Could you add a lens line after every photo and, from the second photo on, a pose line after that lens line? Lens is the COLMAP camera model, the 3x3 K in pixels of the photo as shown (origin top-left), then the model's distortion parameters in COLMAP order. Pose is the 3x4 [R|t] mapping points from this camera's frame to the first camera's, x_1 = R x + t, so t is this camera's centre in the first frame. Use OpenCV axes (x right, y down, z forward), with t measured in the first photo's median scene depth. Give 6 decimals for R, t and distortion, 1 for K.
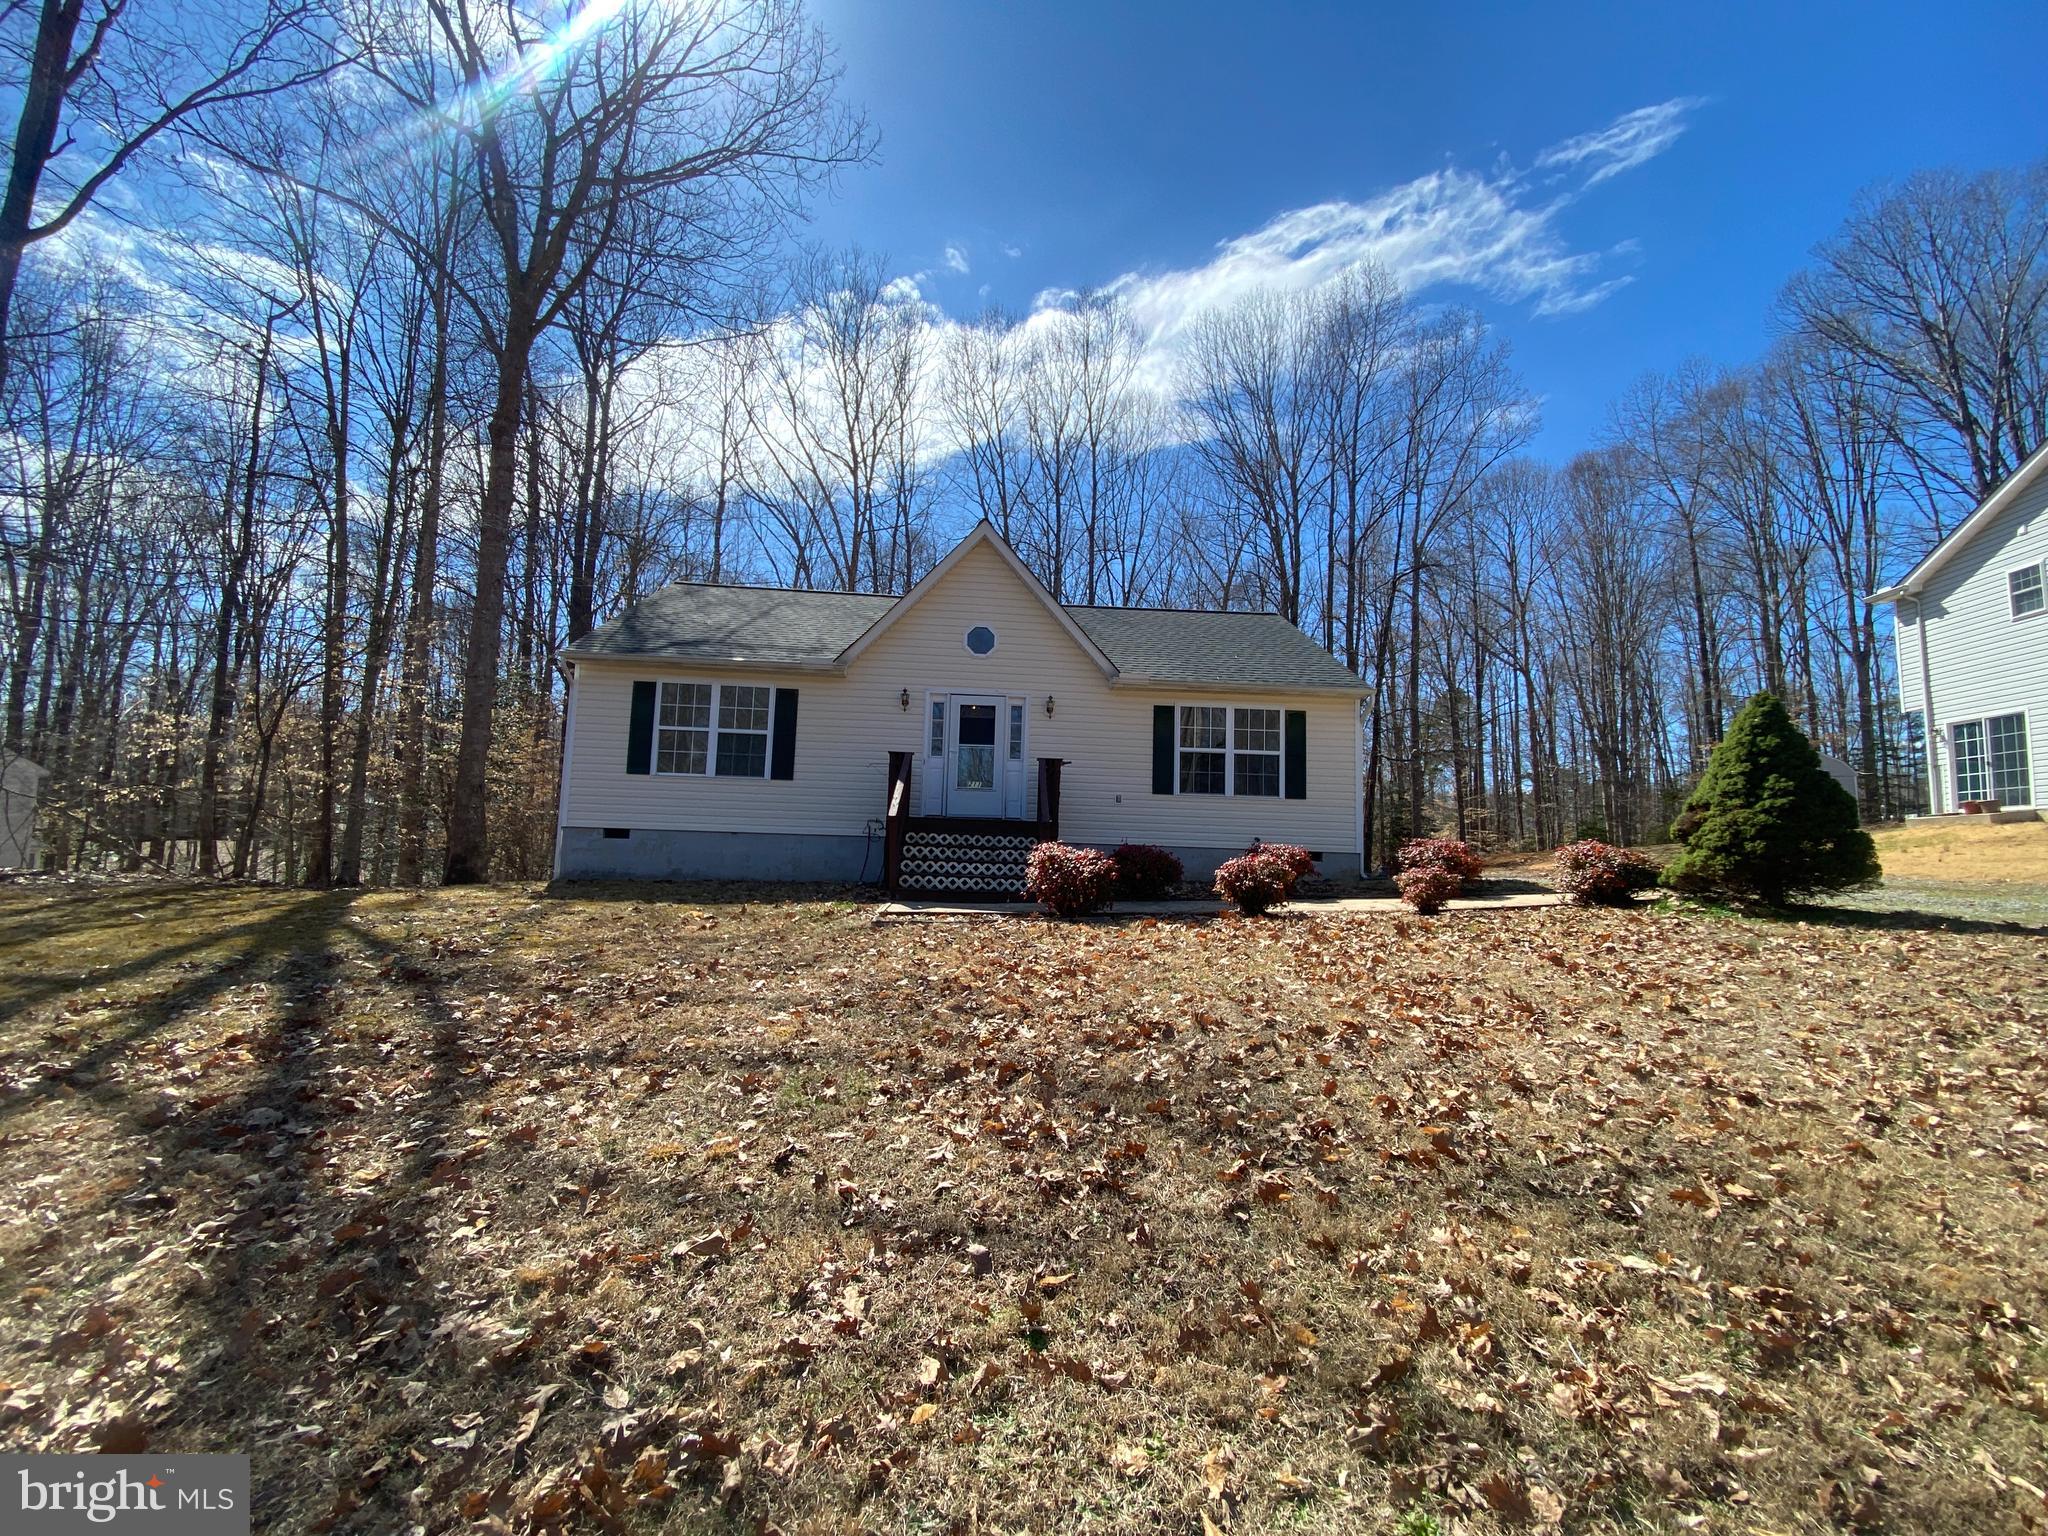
lens RADIAL K [[815.6, 0, 1024.0], [0, 815.6, 768.0], [0, 0, 1]] dist [0.009541, -0.012515]
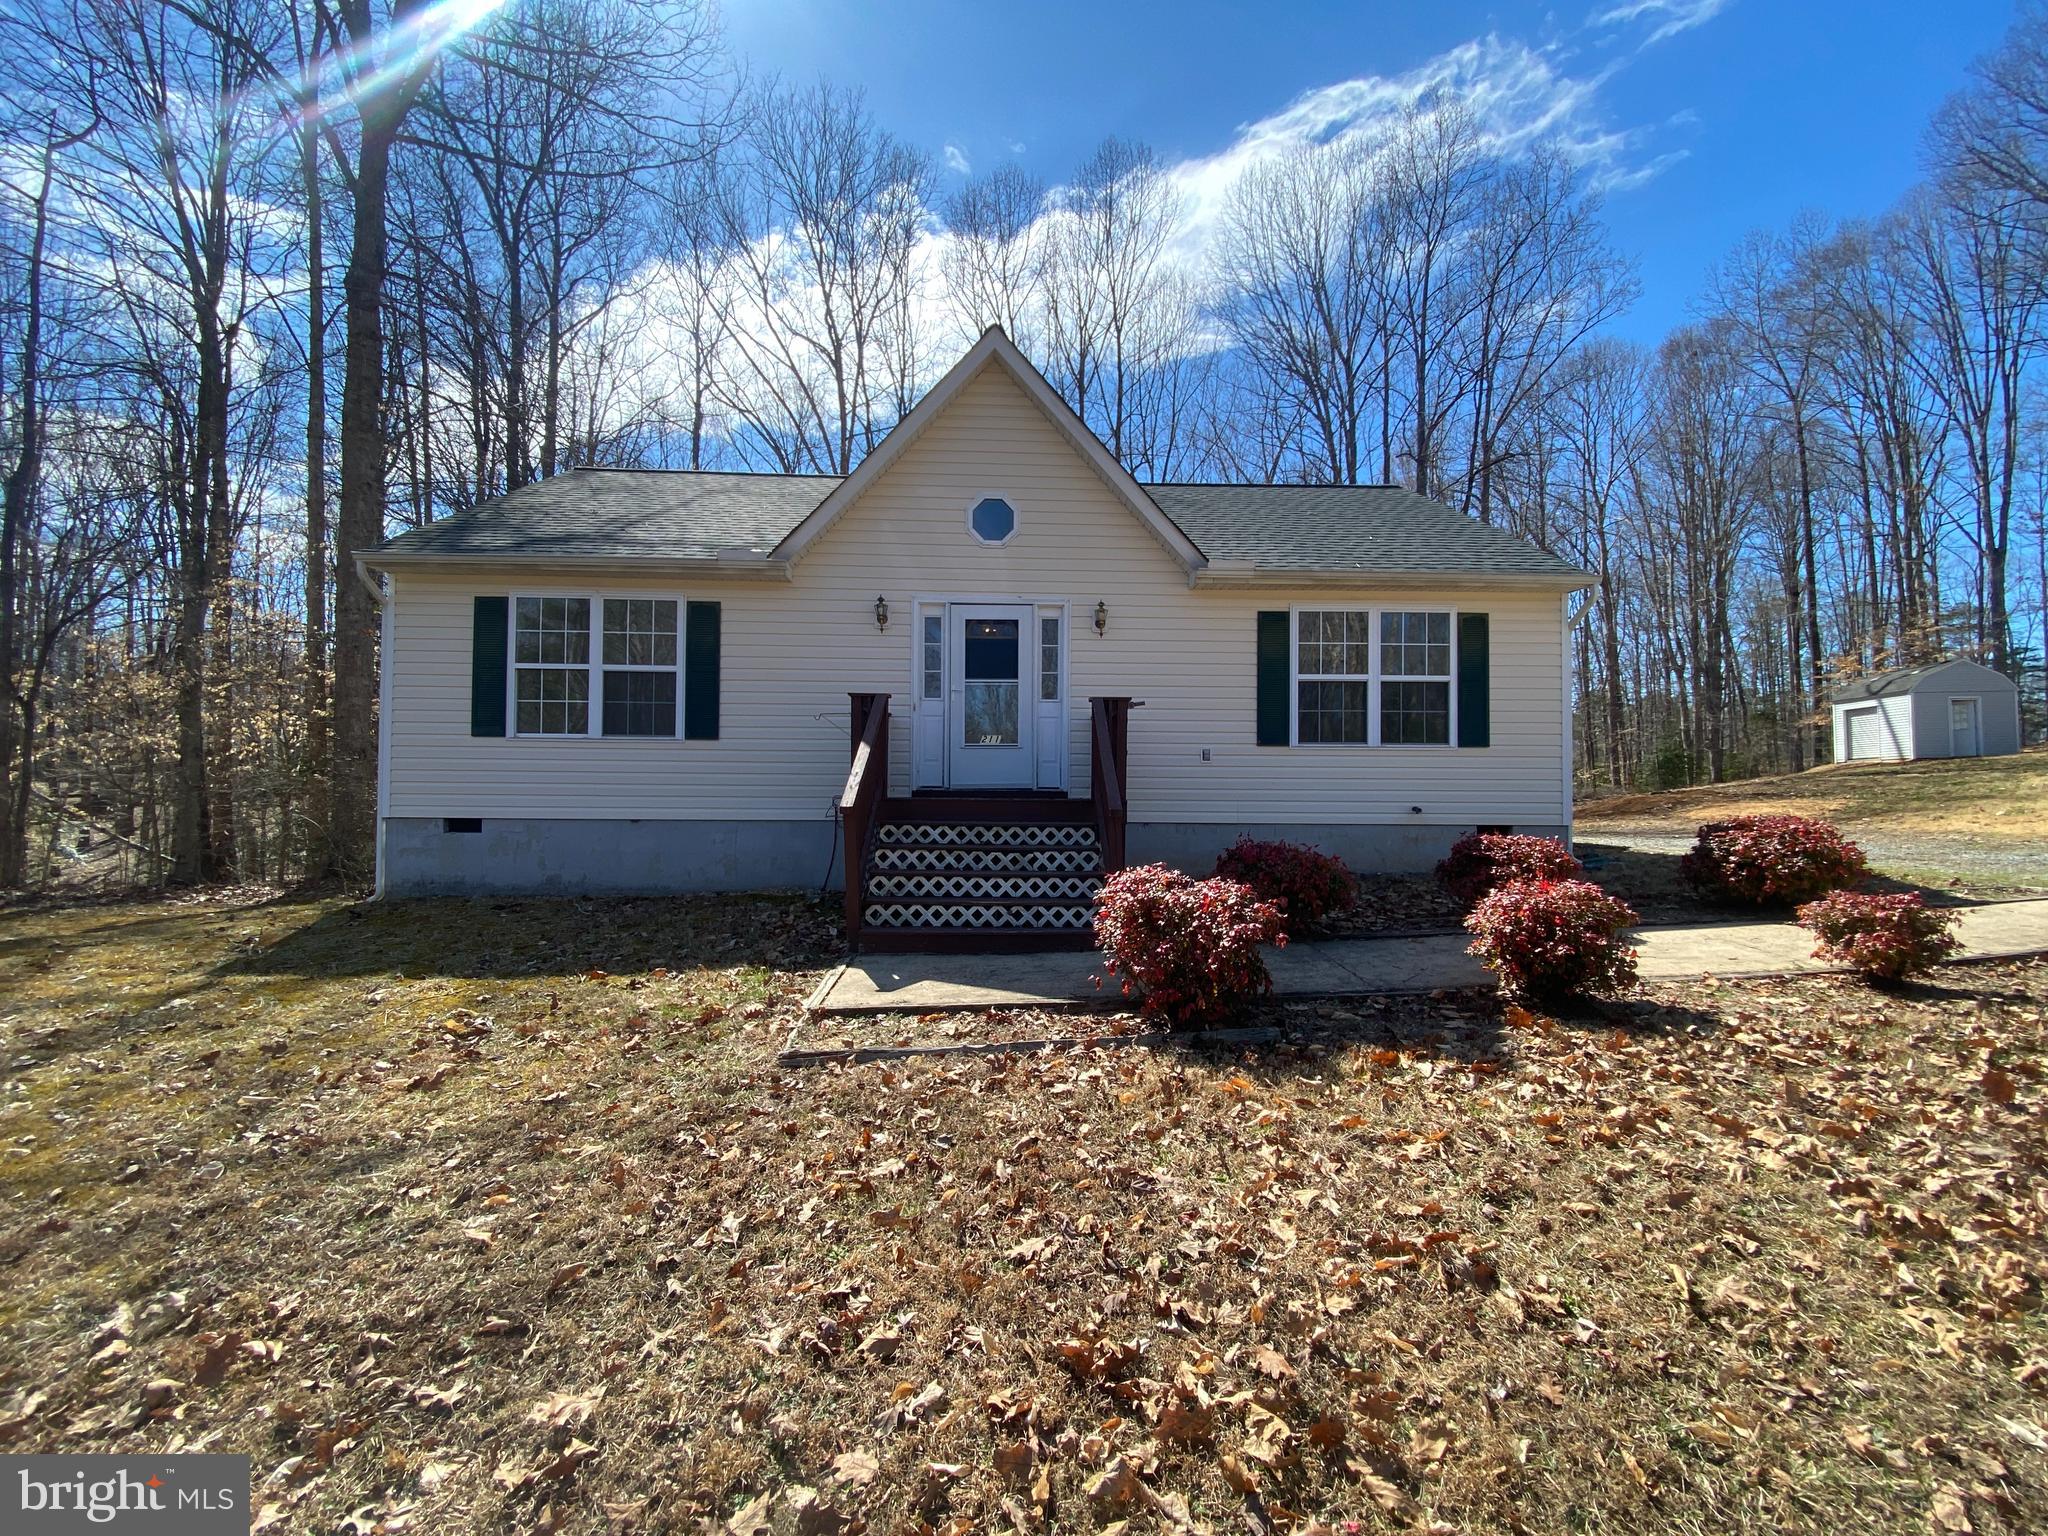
lens RADIAL K [[815.6, 0, 1024.0], [0, 815.6, 768.0], [0, 0, 1]] dist [0.009541, -0.012515]
pose [[0.999442, -0.025572, -0.021474, -0.018657], [0.027130, 0.996760, 0.075716, -0.005671], [0.019468, -0.076257, 0.996898, 0.326113]]
